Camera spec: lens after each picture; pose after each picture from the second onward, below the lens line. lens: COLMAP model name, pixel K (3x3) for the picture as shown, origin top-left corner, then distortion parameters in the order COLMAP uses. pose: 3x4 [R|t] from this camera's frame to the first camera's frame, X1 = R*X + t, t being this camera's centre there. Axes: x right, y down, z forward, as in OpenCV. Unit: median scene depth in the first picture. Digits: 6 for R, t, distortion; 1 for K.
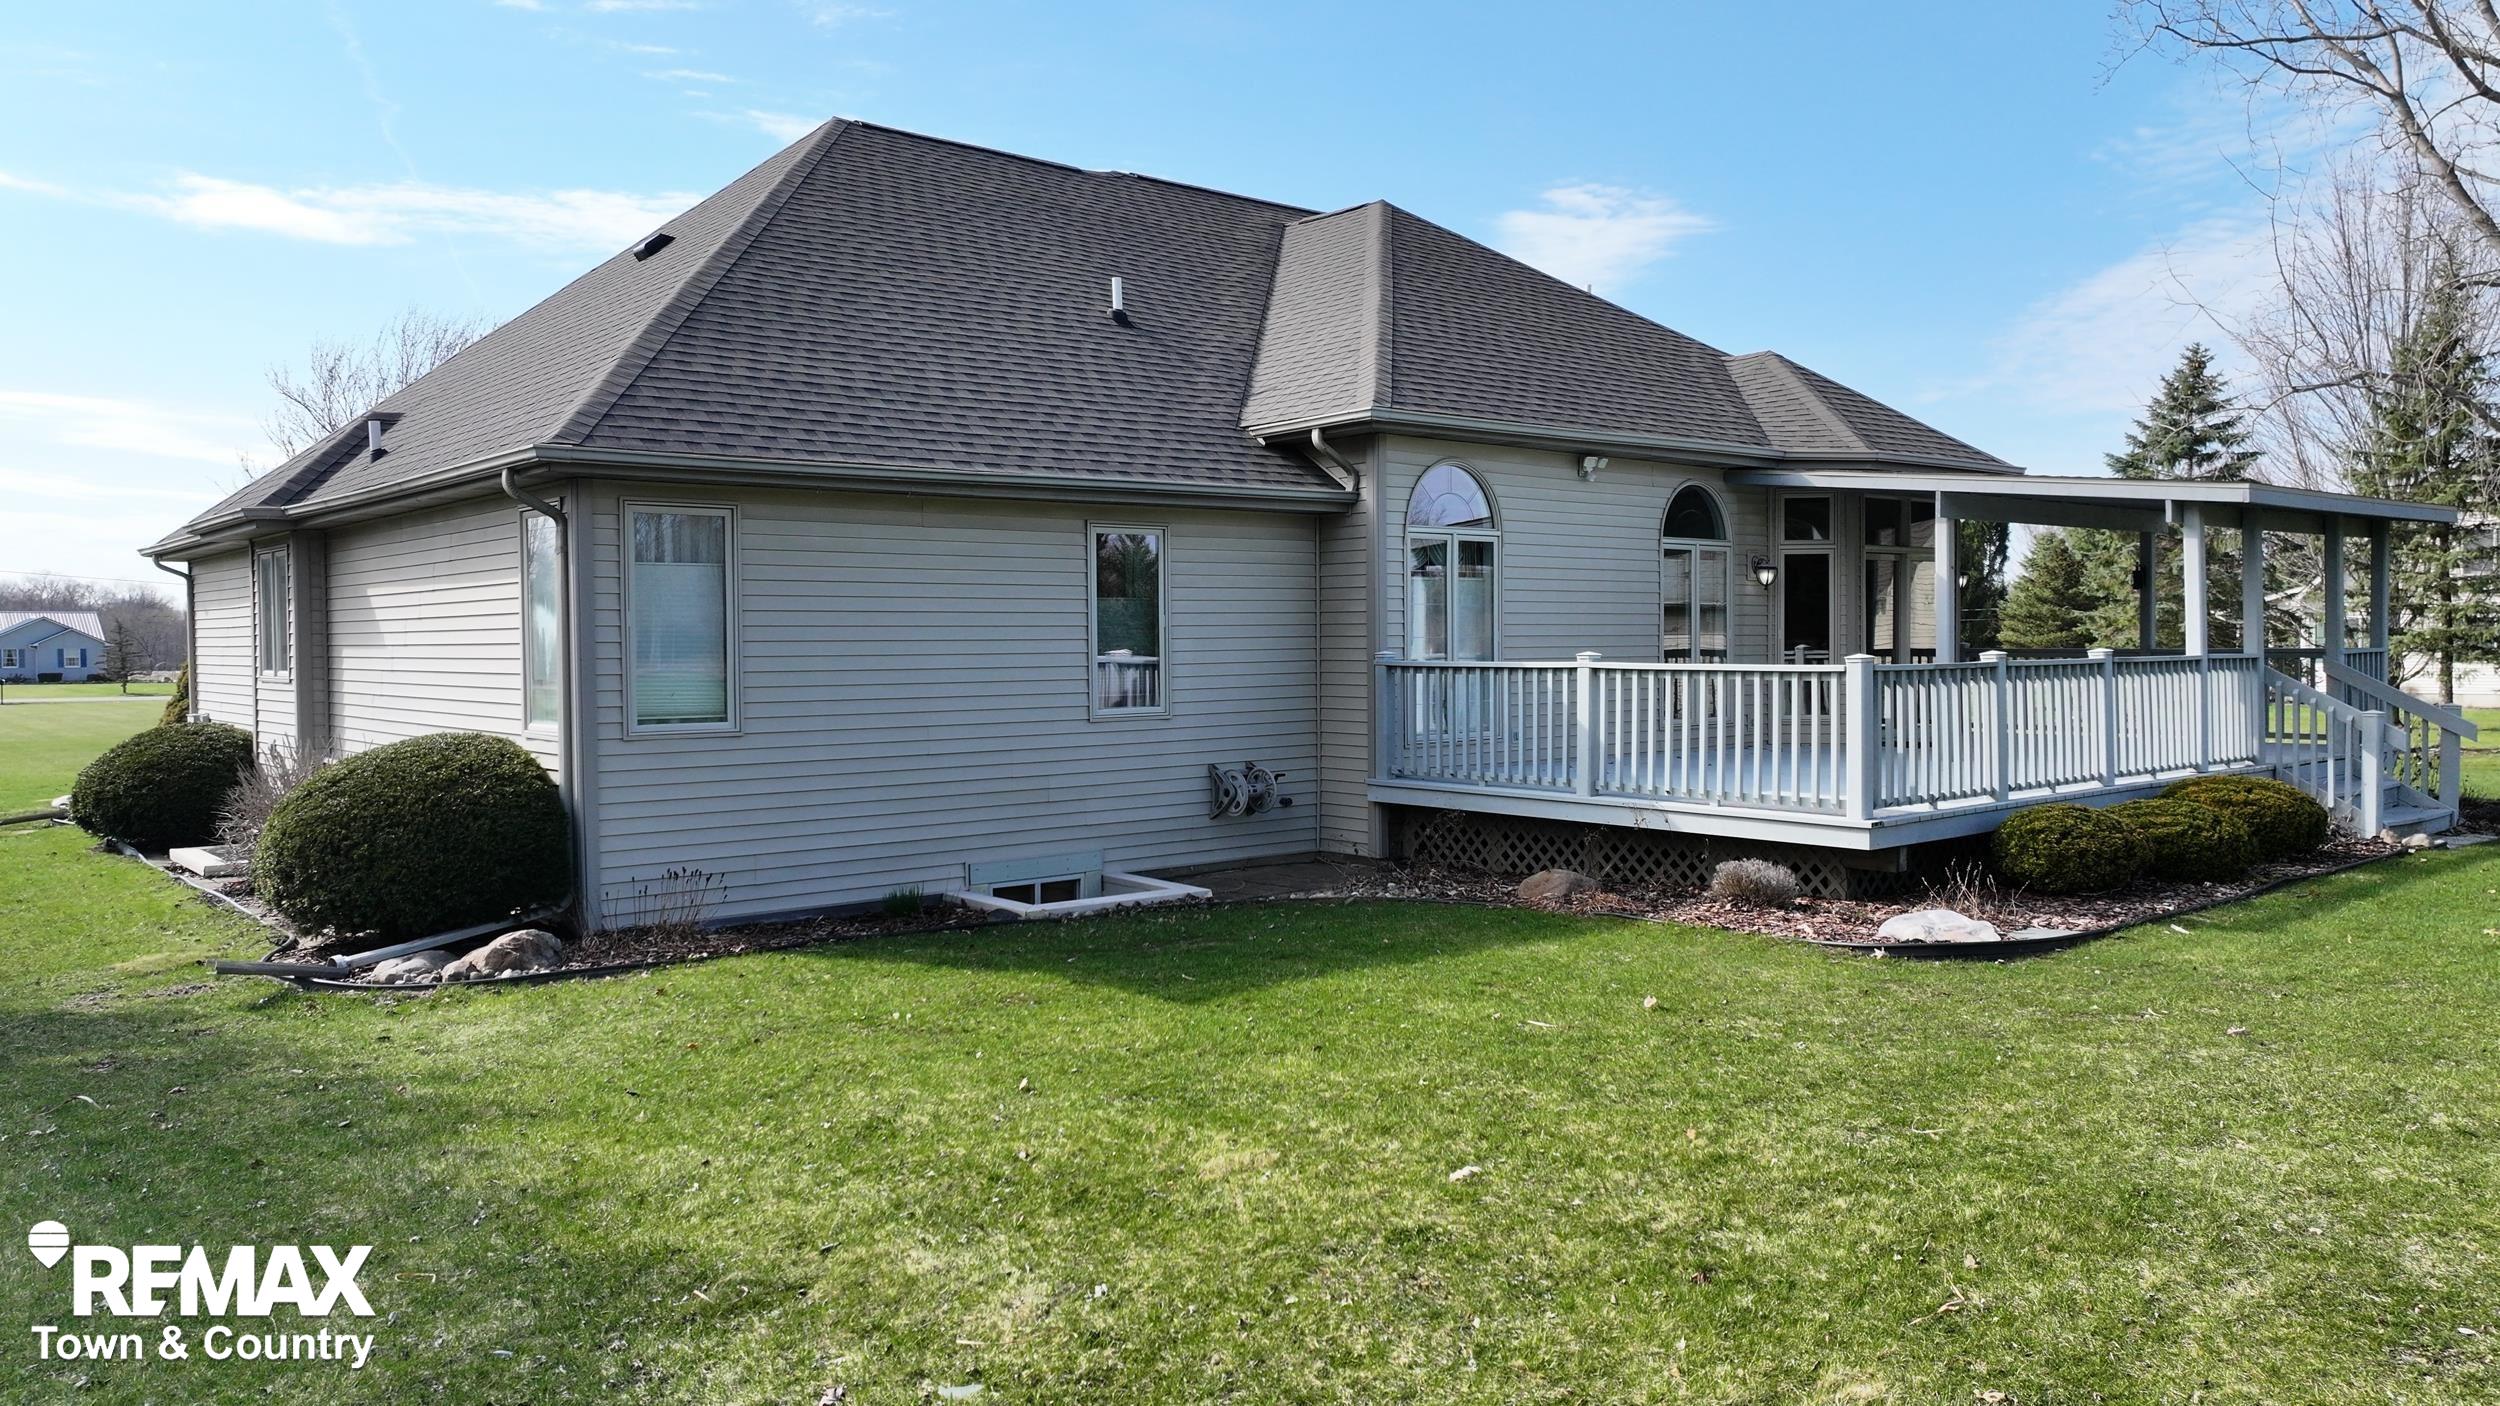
lens RADIAL K [[1755.9, 0, 1248.1], [0, 1755.9, 679.8], [0, 0, 1]] dist [0.003401, 0.009463]
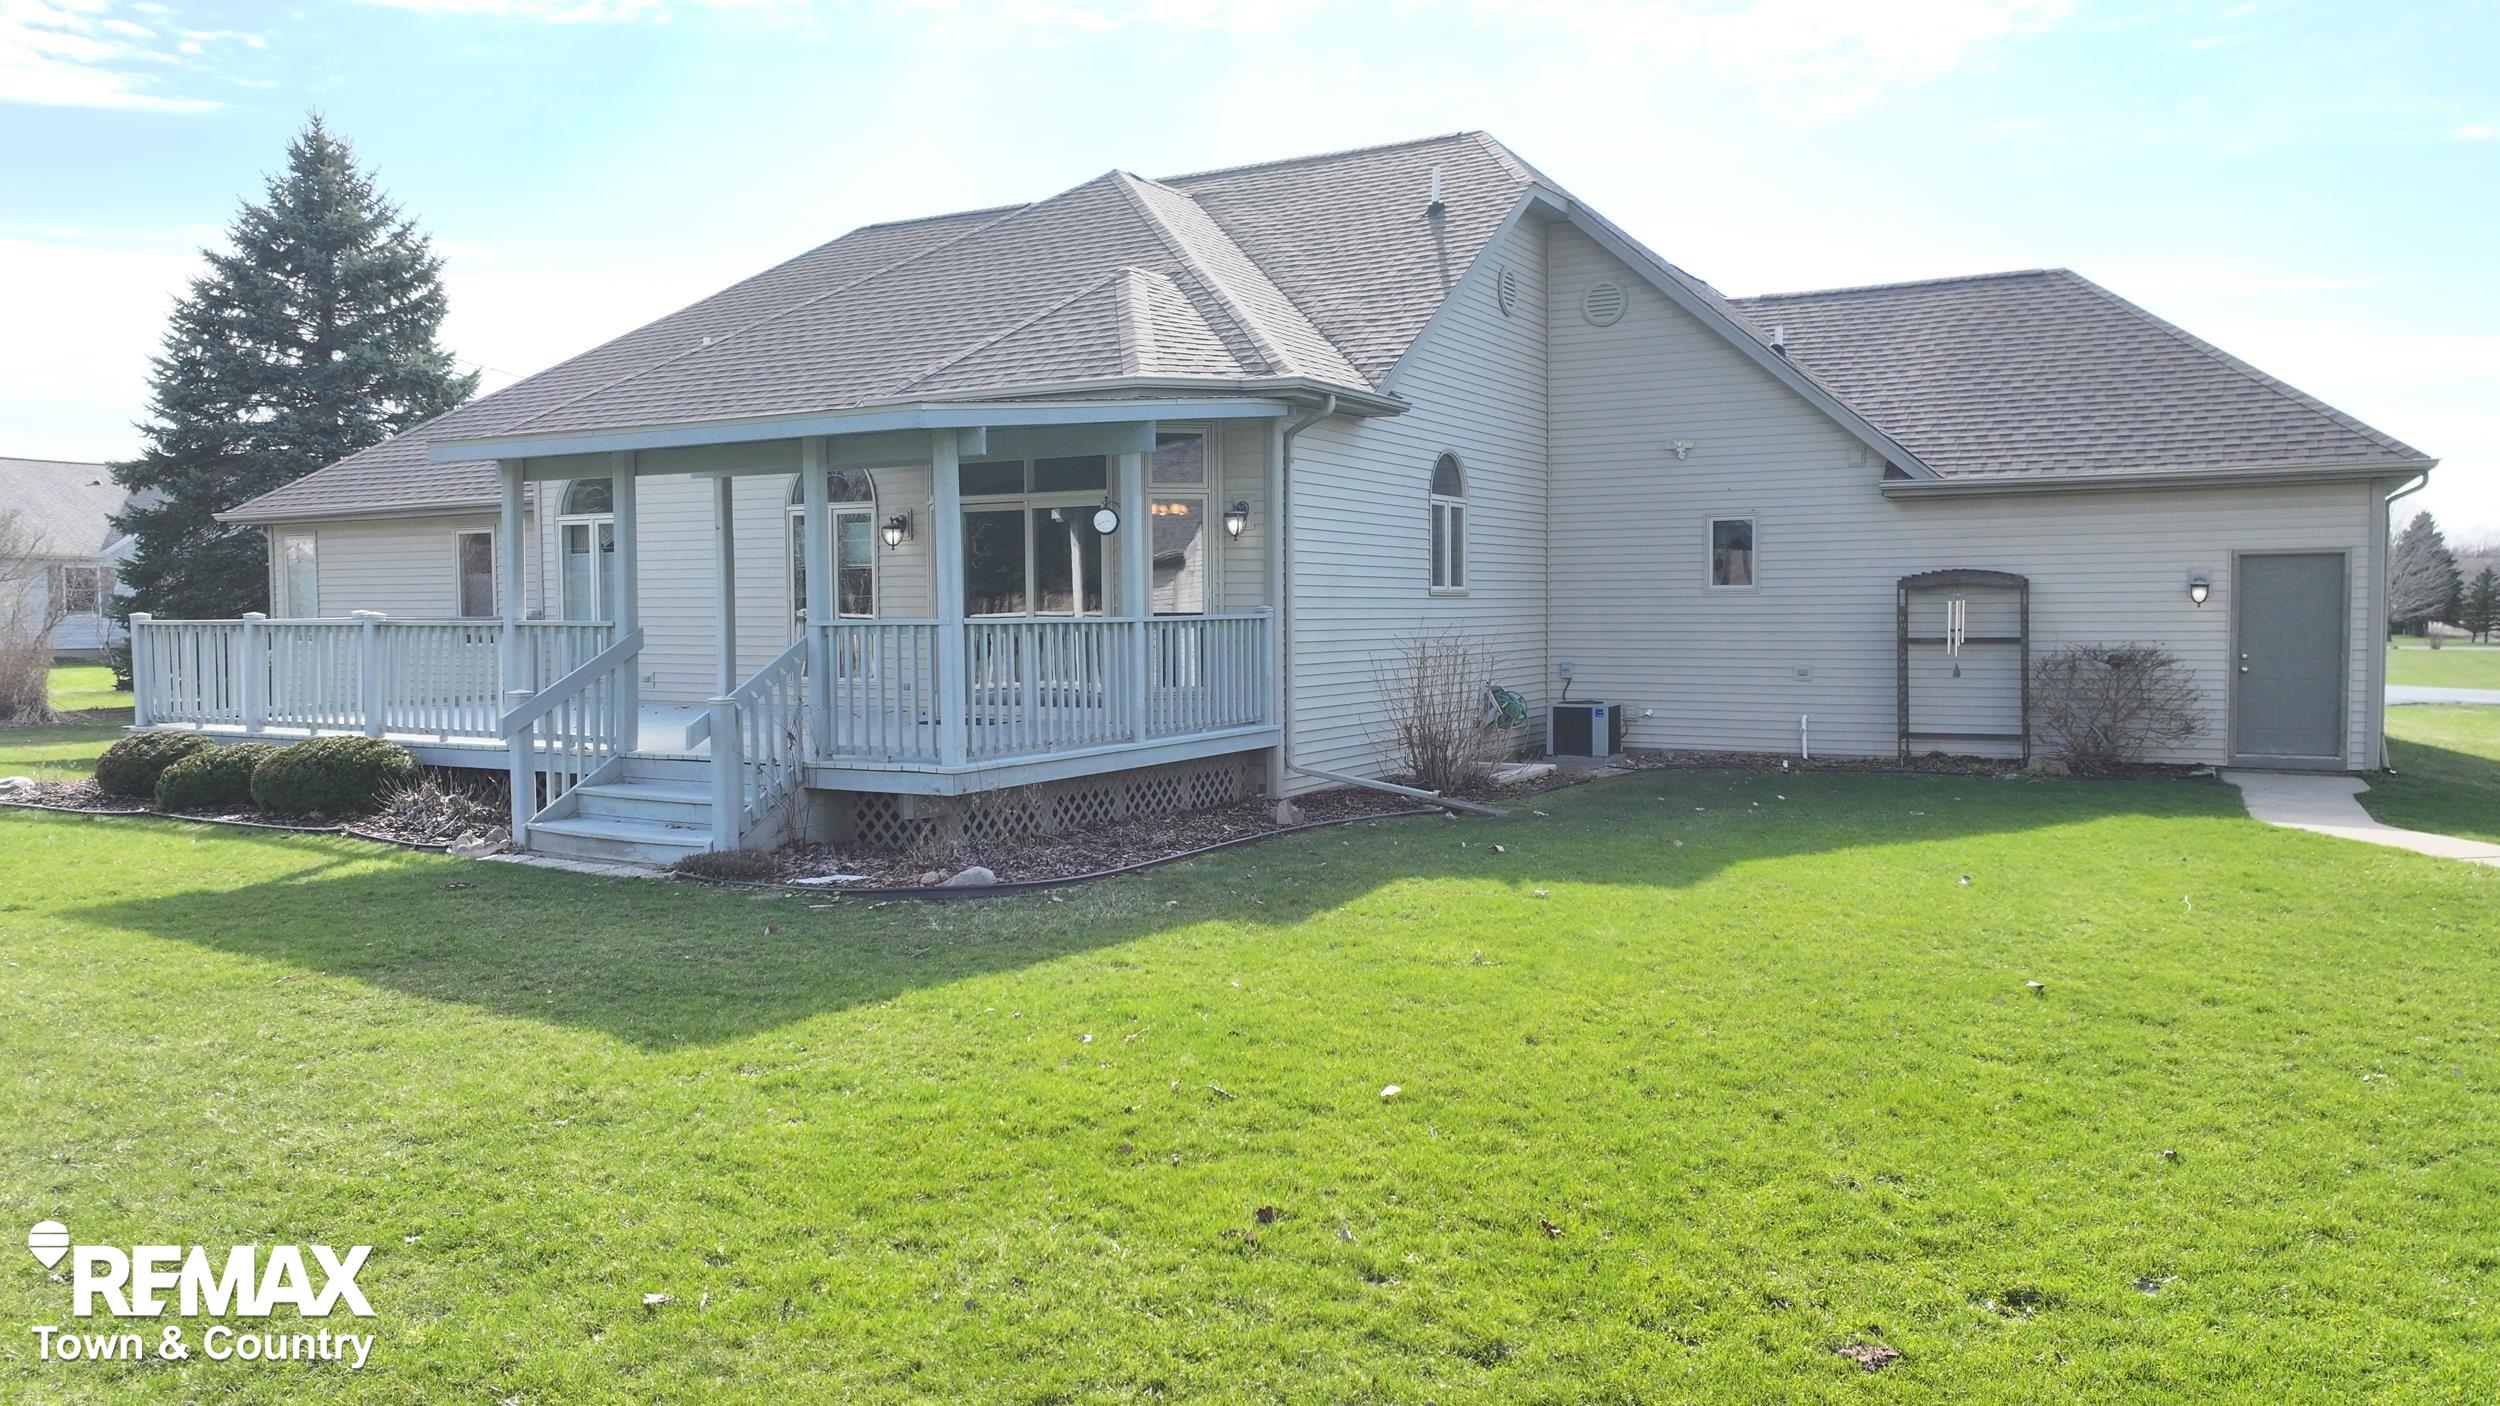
lens RADIAL K [[1755.9, 0, 1239.7], [0, 1755.9, 693.0], [0, 0, 1]] dist [0.003401, 0.009463]
pose [[0.341817, 0.048821, -0.938498, 1.281019], [-0.024615, 0.998772, 0.042992, -0.019607], [0.939444, 0.008406, 0.342599, 0.864443]]
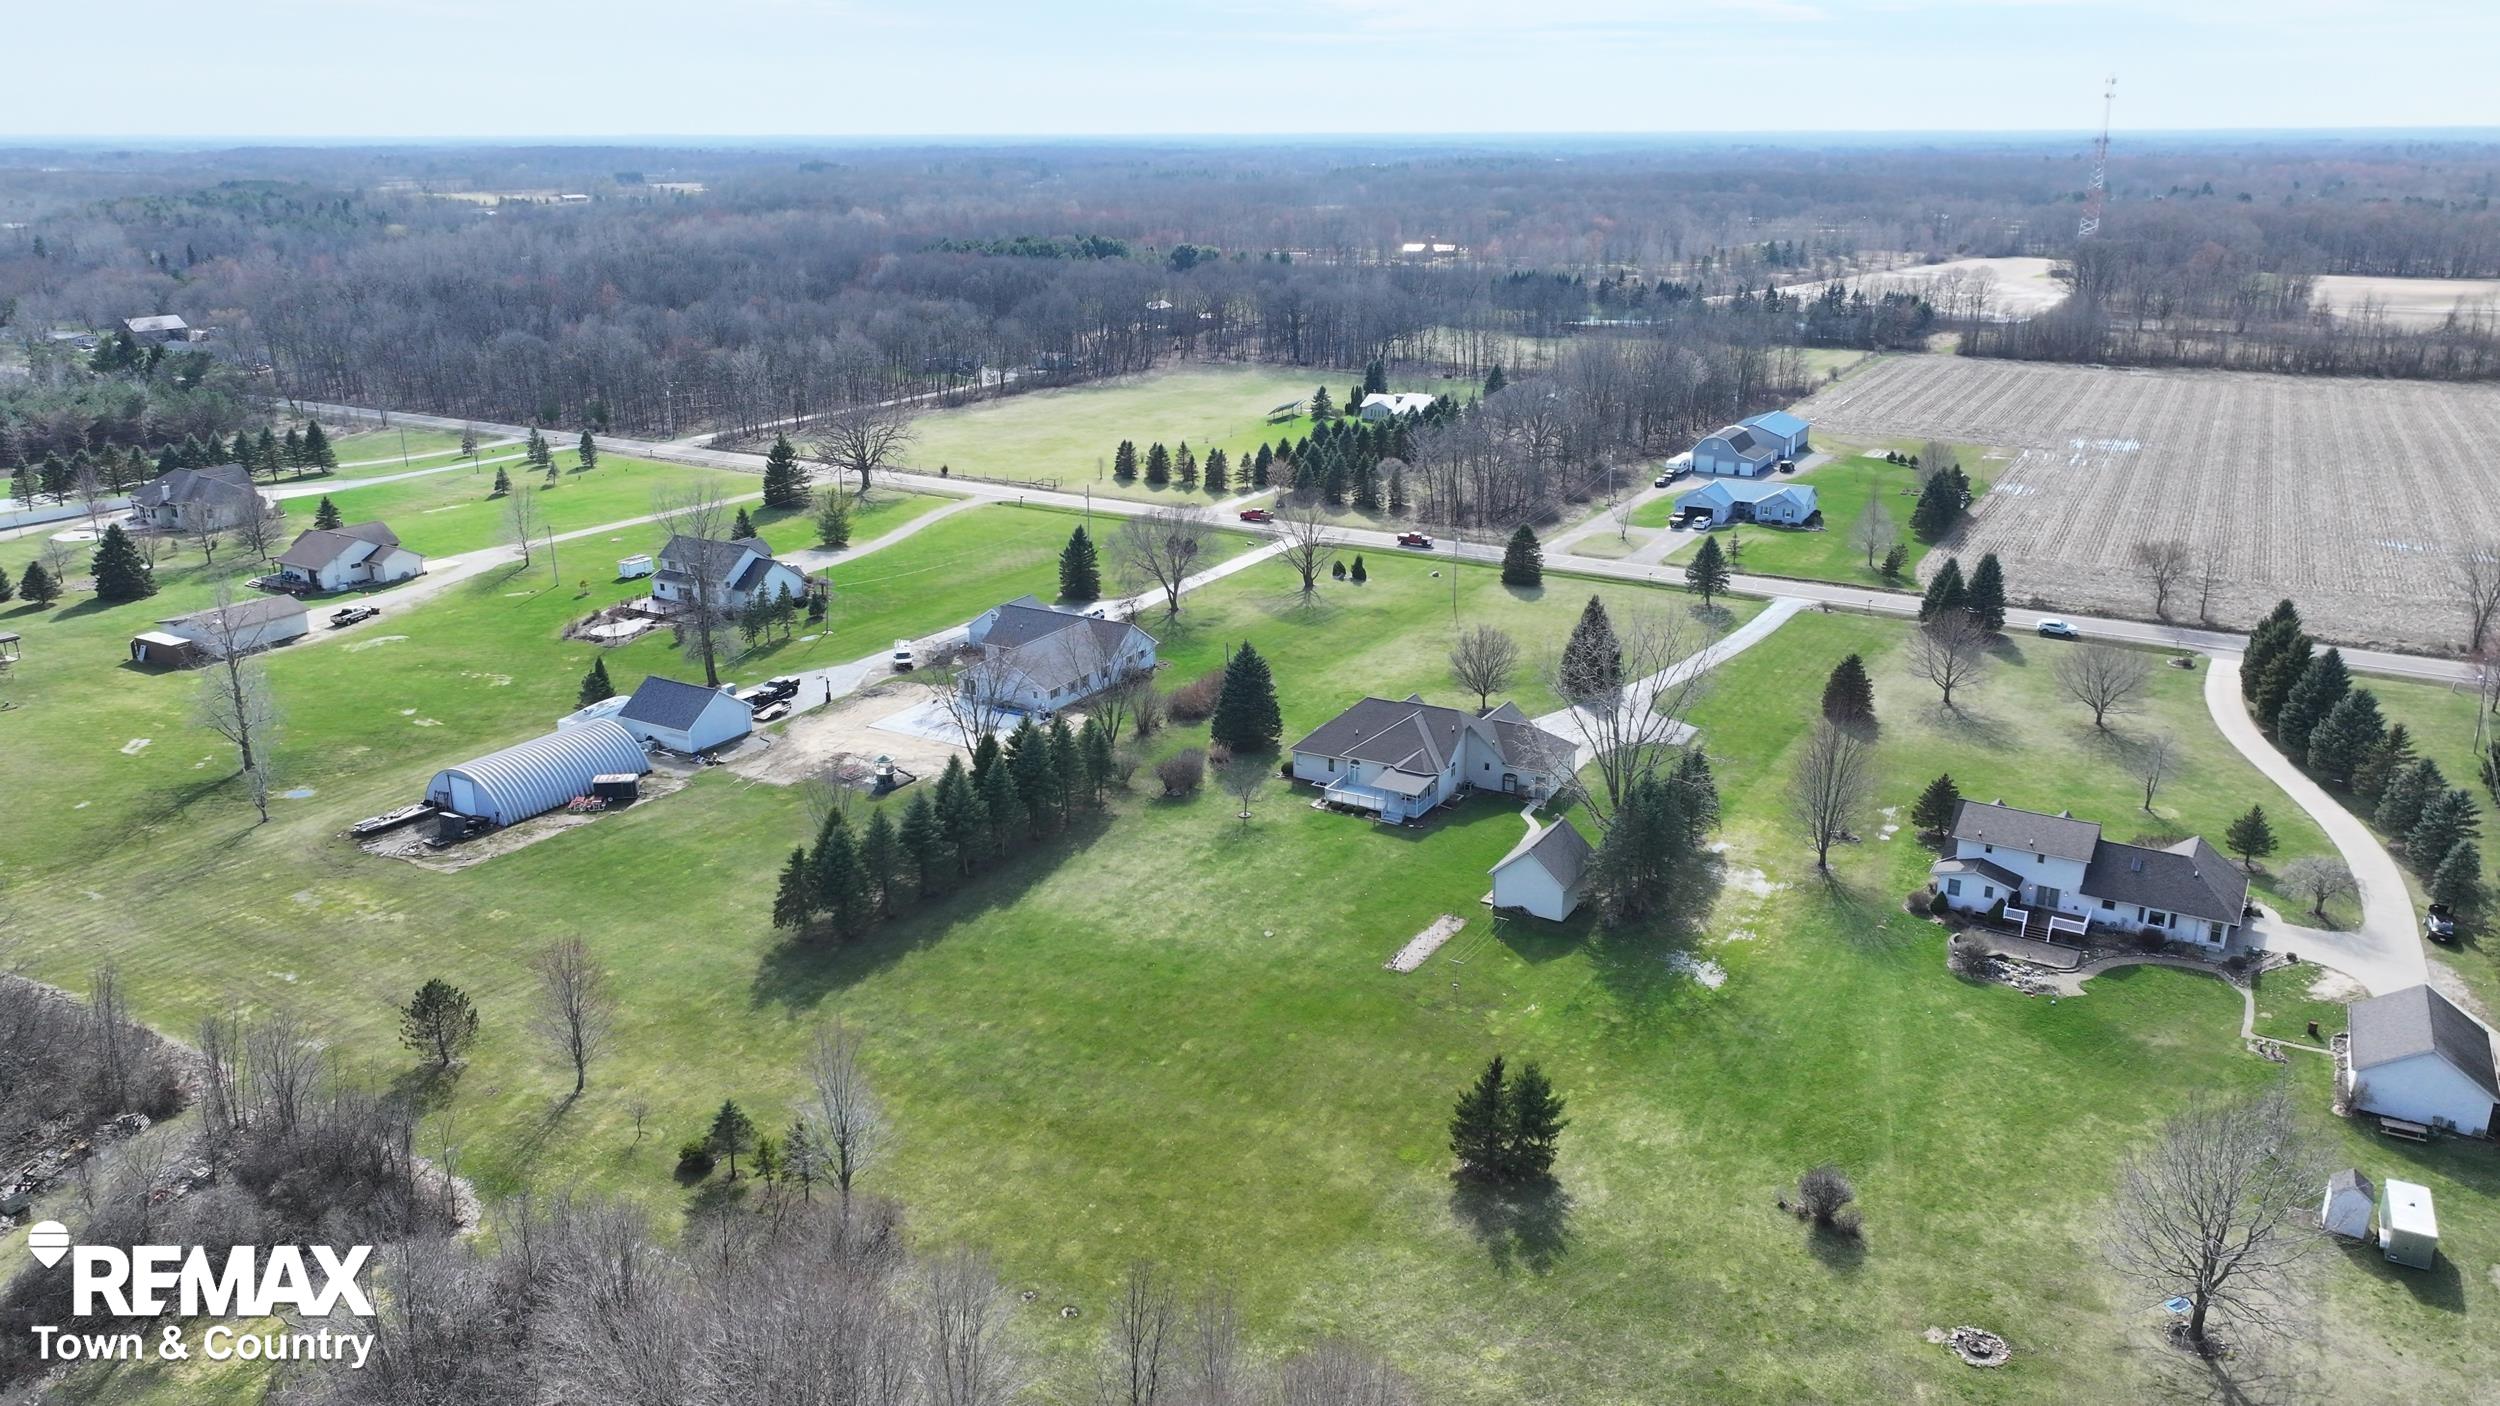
lens RADIAL K [[1755.9, 0, 1231.6], [0, 1755.9, 700.2], [0, 0, 1]] dist [0.003401, 0.009463]
pose [[0.330524, 0.297670, -0.895626, 8.419004], [-0.023513, 0.951263, 0.307484, -3.368706], [0.943505, -0.080572, 0.321414, -2.855062]]
